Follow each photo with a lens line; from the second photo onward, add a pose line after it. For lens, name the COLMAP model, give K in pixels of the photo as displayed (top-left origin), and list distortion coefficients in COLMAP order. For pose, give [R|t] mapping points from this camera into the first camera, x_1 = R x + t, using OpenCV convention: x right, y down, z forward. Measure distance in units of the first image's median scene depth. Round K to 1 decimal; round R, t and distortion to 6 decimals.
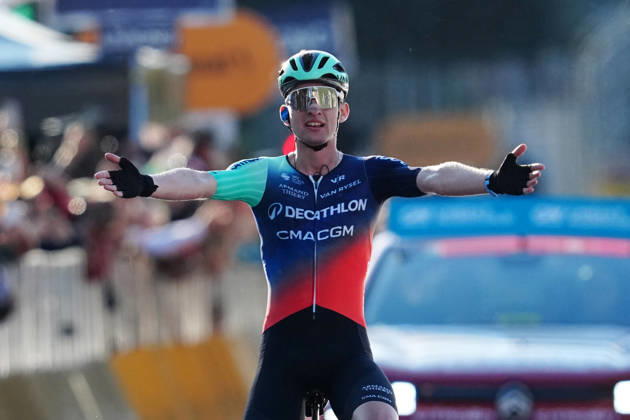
lens RADIAL K [[1460.9, 0, 315.0], [0, 1460.9, 210.0], [0, 0, 1]] dist [0.522668, -0.598686]
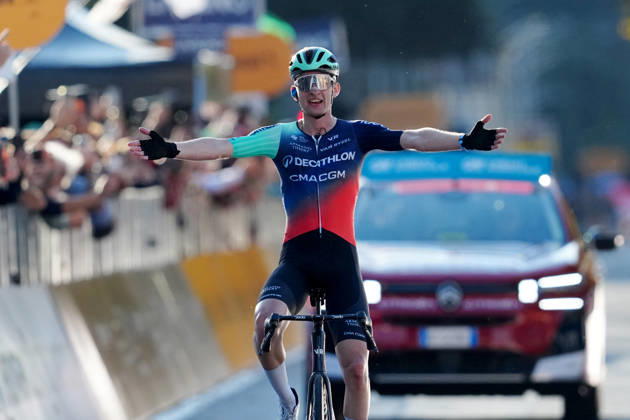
lens RADIAL K [[1460.9, 0, 315.0], [0, 1460.9, 210.0], [0, 0, 1]] dist [0.522668, -0.598686]
pose [[0.998003, -0.011581, 0.062095, -0.093944], [0.009823, 0.999544, 0.028550, 0.008248], [-0.062397, -0.027883, 0.997662, -0.454574]]
